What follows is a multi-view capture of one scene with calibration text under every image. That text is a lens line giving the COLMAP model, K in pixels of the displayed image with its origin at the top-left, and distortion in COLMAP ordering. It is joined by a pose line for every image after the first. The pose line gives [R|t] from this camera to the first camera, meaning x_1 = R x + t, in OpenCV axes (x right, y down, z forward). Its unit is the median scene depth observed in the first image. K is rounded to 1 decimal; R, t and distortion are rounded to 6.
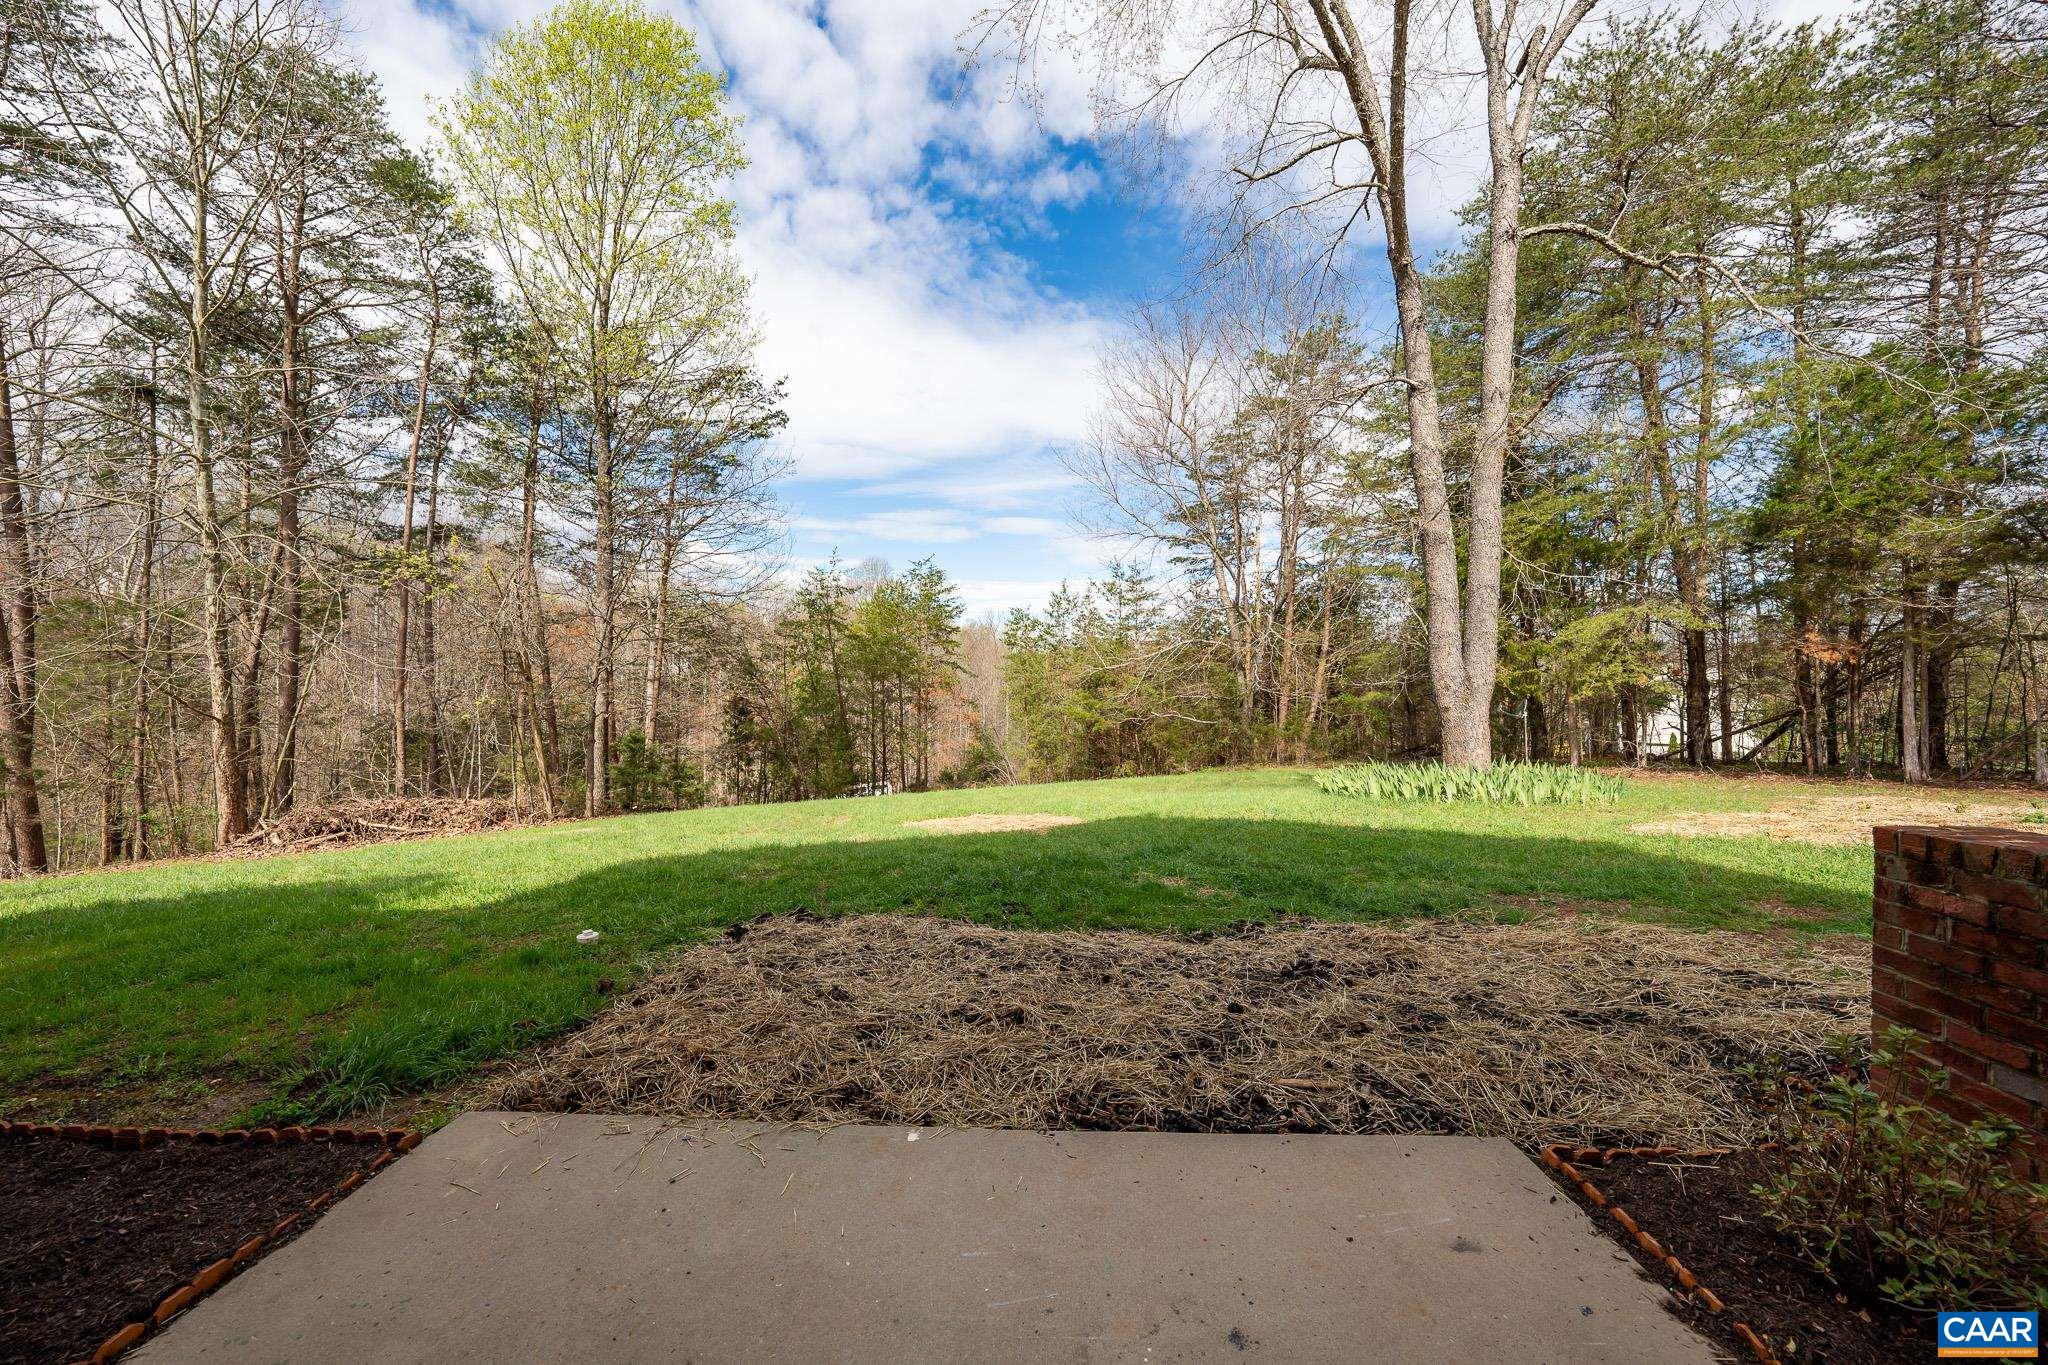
lens RADIAL K [[706.1, 0, 1020.2], [0, 706.1, 673.4], [0, 0, 1]] dist [-0.029357, 0.006669]
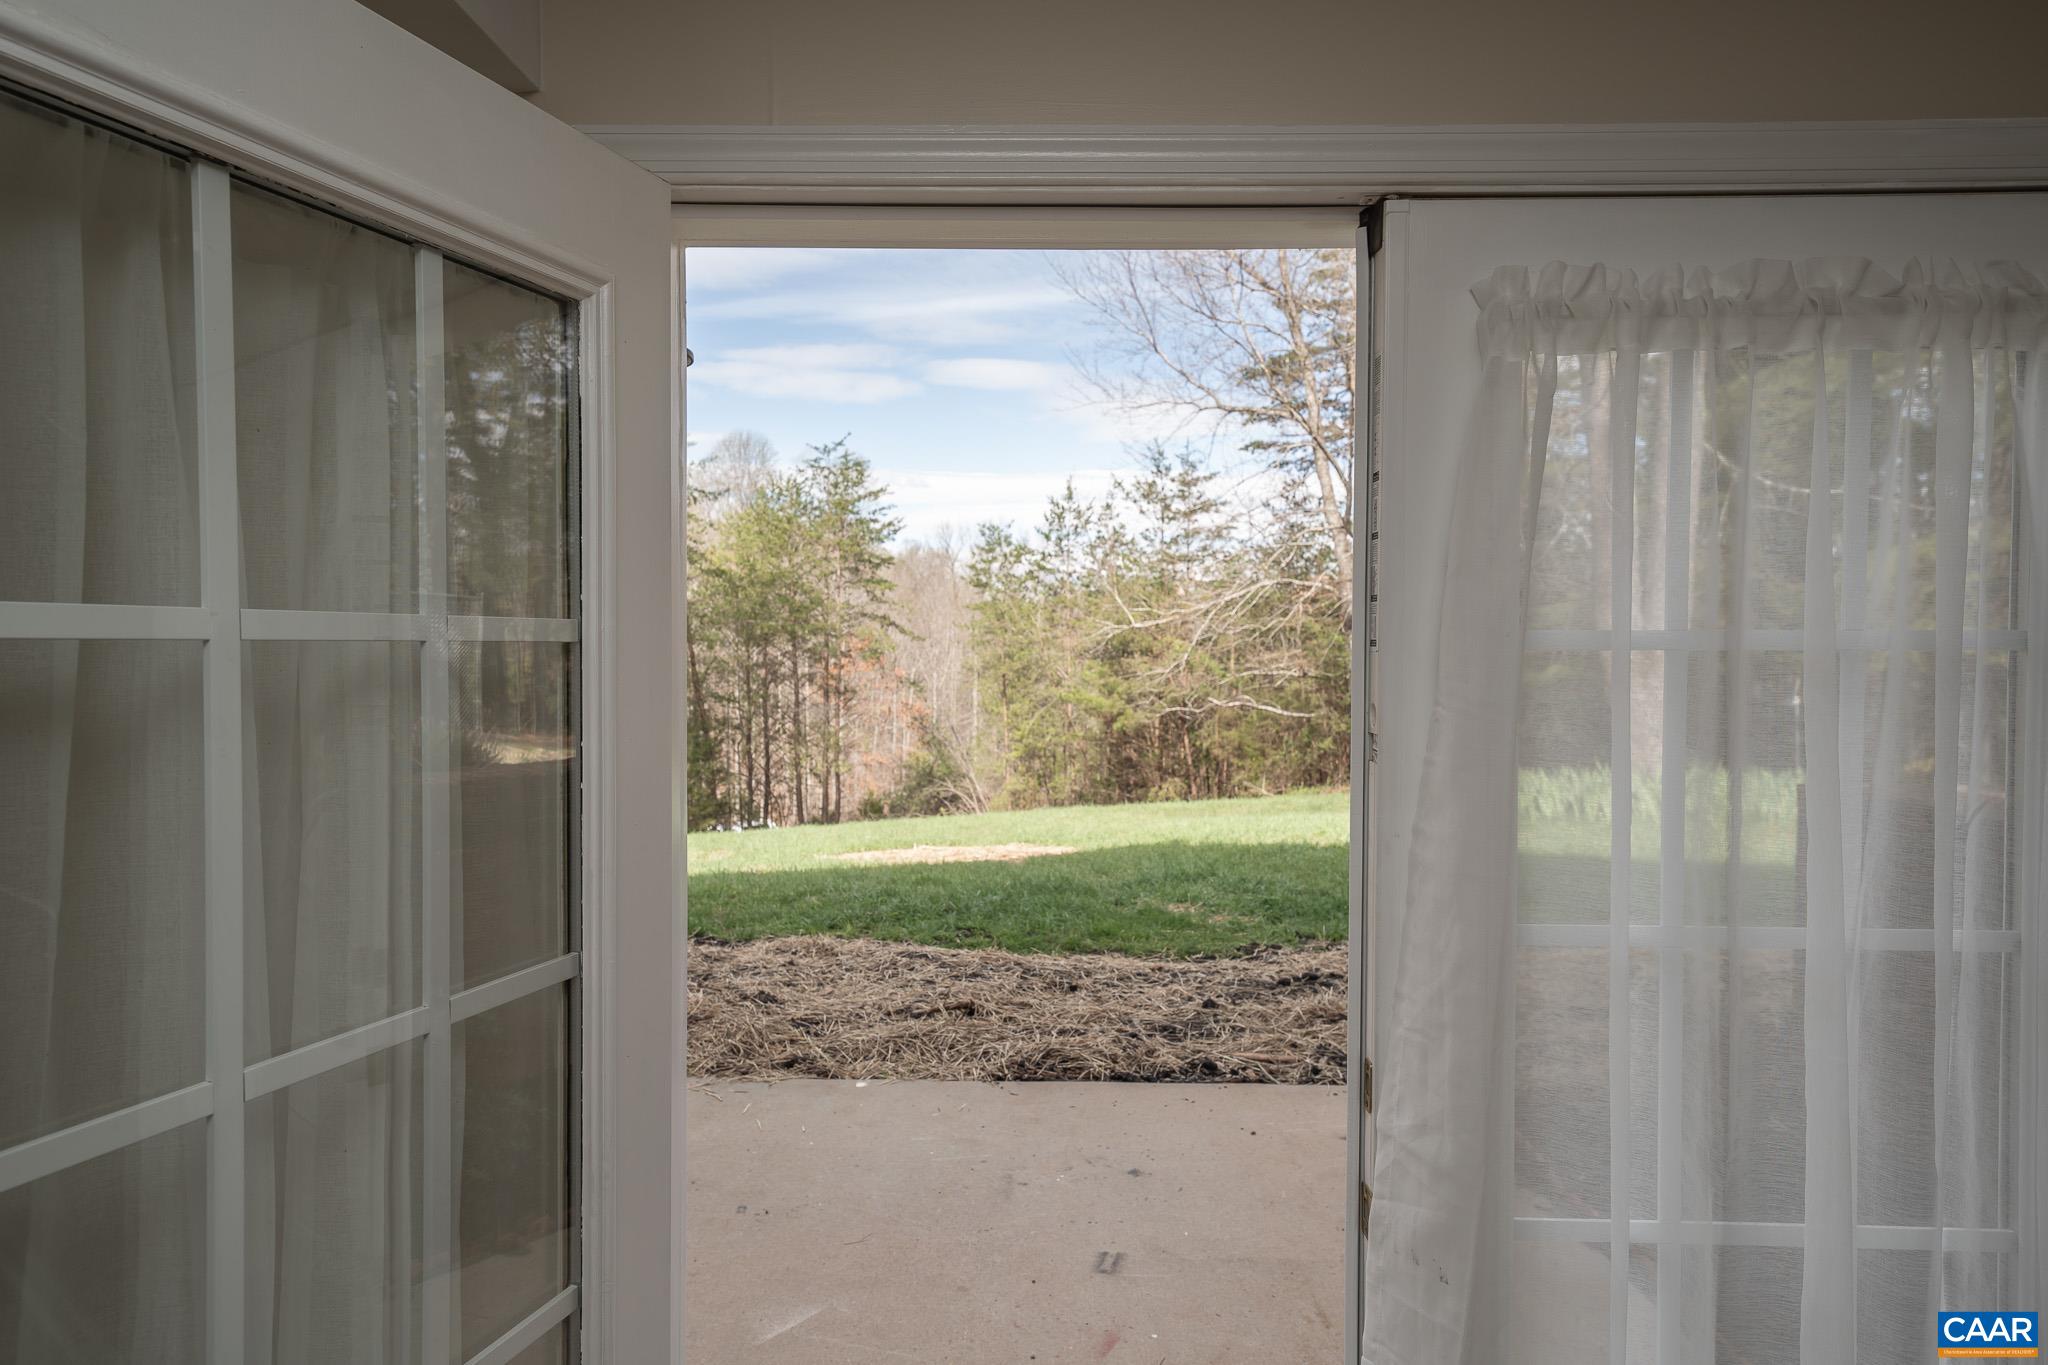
lens RADIAL K [[1297.8, 0, 1024.0], [0, 1297.8, 682.5], [0, 0, 1]] dist [0.004103, 0.000235]
pose [[0.999860, 0.001792, 0.016635, 0.007053], [-0.002400, 0.999325, 0.036644, 0.000424], [-0.016558, -0.036679, 0.999190, -0.118741]]
